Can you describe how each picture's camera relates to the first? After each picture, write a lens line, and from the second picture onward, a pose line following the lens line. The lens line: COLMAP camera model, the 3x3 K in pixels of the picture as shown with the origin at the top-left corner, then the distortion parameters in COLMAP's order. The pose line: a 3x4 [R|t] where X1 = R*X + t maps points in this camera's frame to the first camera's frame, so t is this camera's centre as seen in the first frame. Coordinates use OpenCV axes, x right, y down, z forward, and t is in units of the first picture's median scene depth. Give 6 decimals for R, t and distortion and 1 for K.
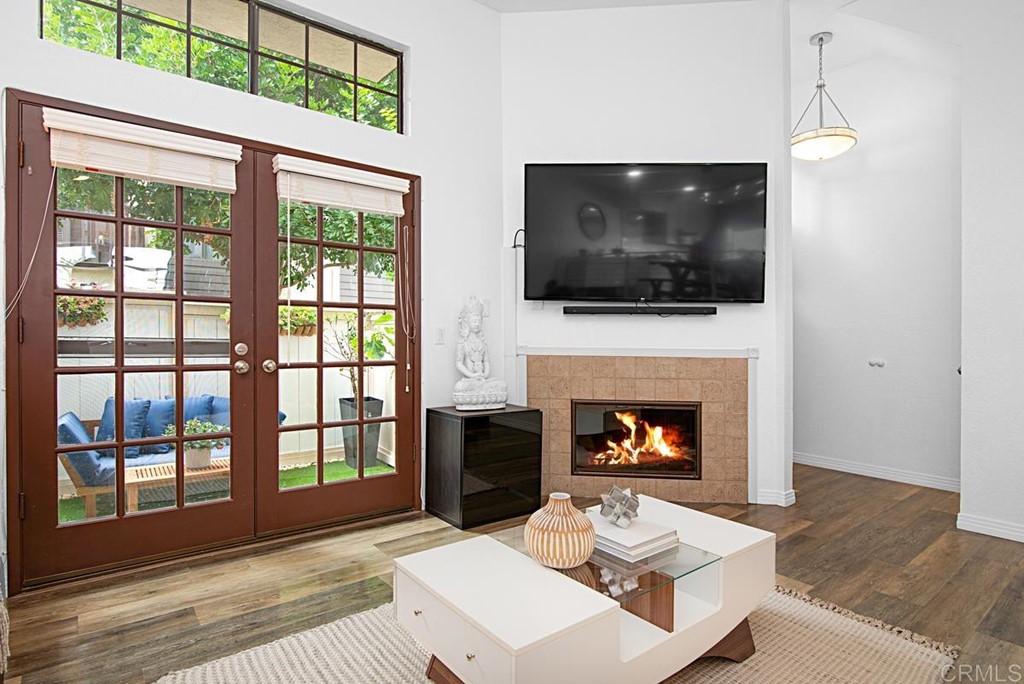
lens RADIAL K [[545.9, 0, 511.0], [0, 545.9, 336.1], [0, 0, 1]] dist [-0.022509, -0.000698]
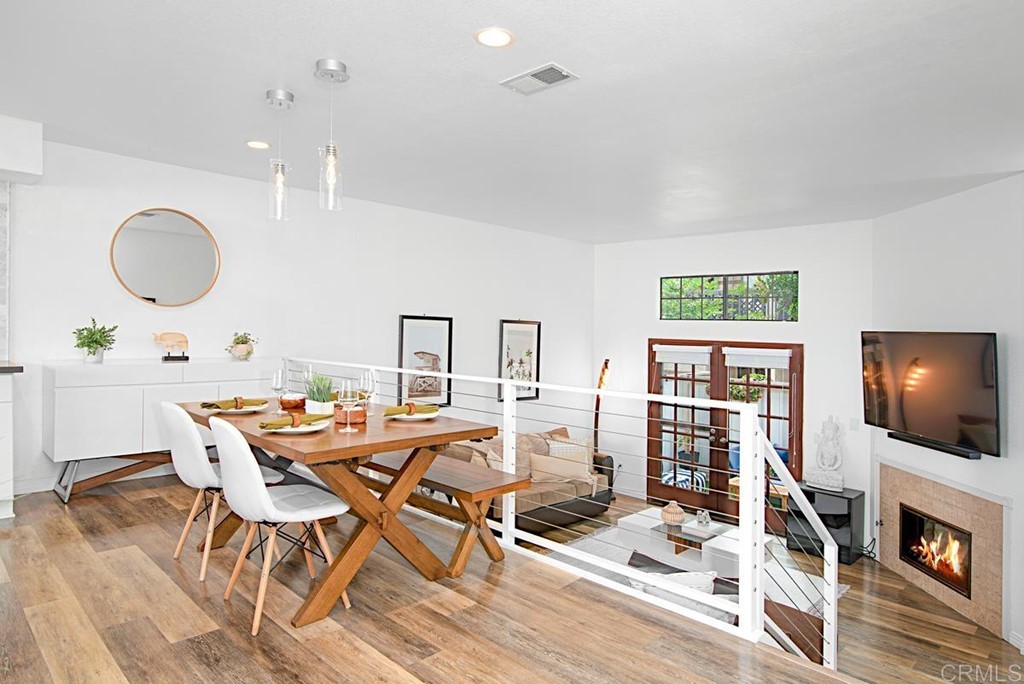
lens RADIAL K [[606.8, 0, 511.3], [0, 606.8, 336.4], [0, 0, 1]] dist [-0.002669, -0.000404]
pose [[0.115400, -0.002712, -0.993315, 1.562347], [-0.023825, 0.999701, -0.005497, -0.273438], [0.993033, 0.024301, 0.115301, -0.135345]]
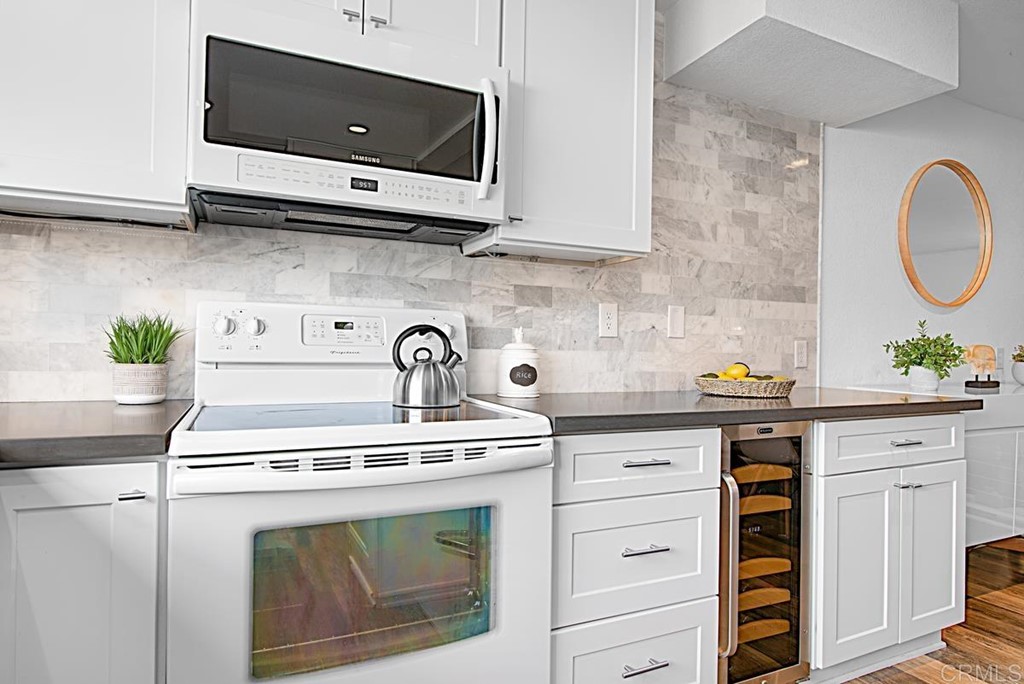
lens RADIAL K [[584.5, 0, 515.1], [0, 584.5, 342.0], [0, 0, 1]] dist [-0.007221, 0.001586]
pose [[-0.228188, -0.025408, -0.973285, 1.135243], [-0.020723, 0.999560, -0.021235, -0.245081], [0.973396, 0.015324, -0.228614, -1.139698]]
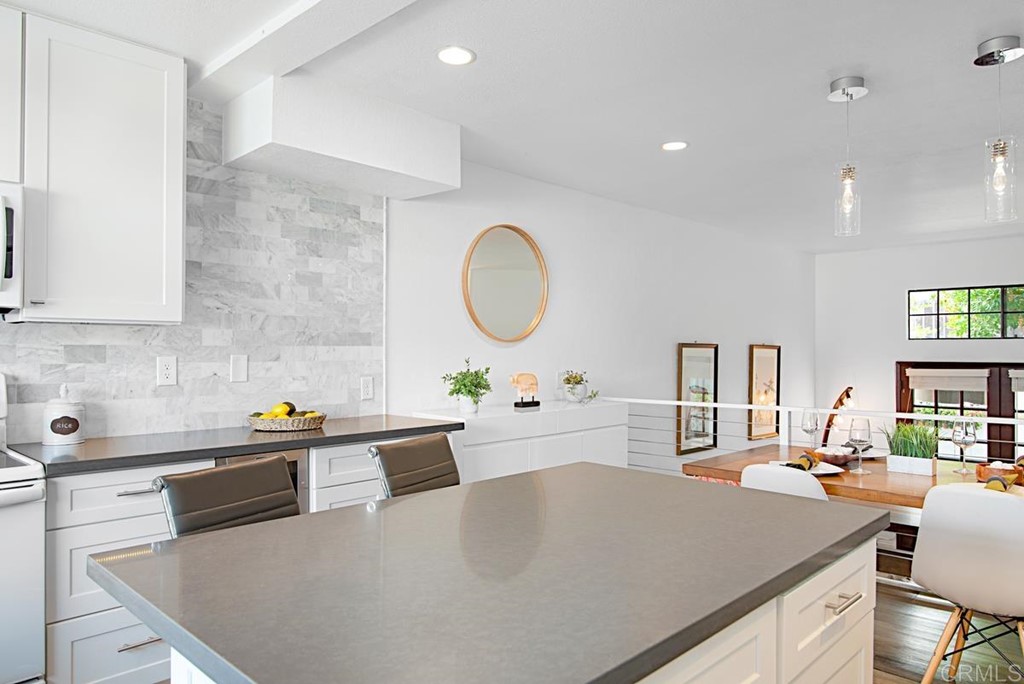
lens RADIAL K [[686.2, 0, 505.0], [0, 686.2, 344.3], [0, 0, 1]] dist [-0.002600, 0.003686]
pose [[0.135217, -0.027317, -0.990439, 1.398201], [0.003276, 0.999627, -0.027123, -0.289907], [0.990811, 0.000423, 0.135256, -0.895947]]
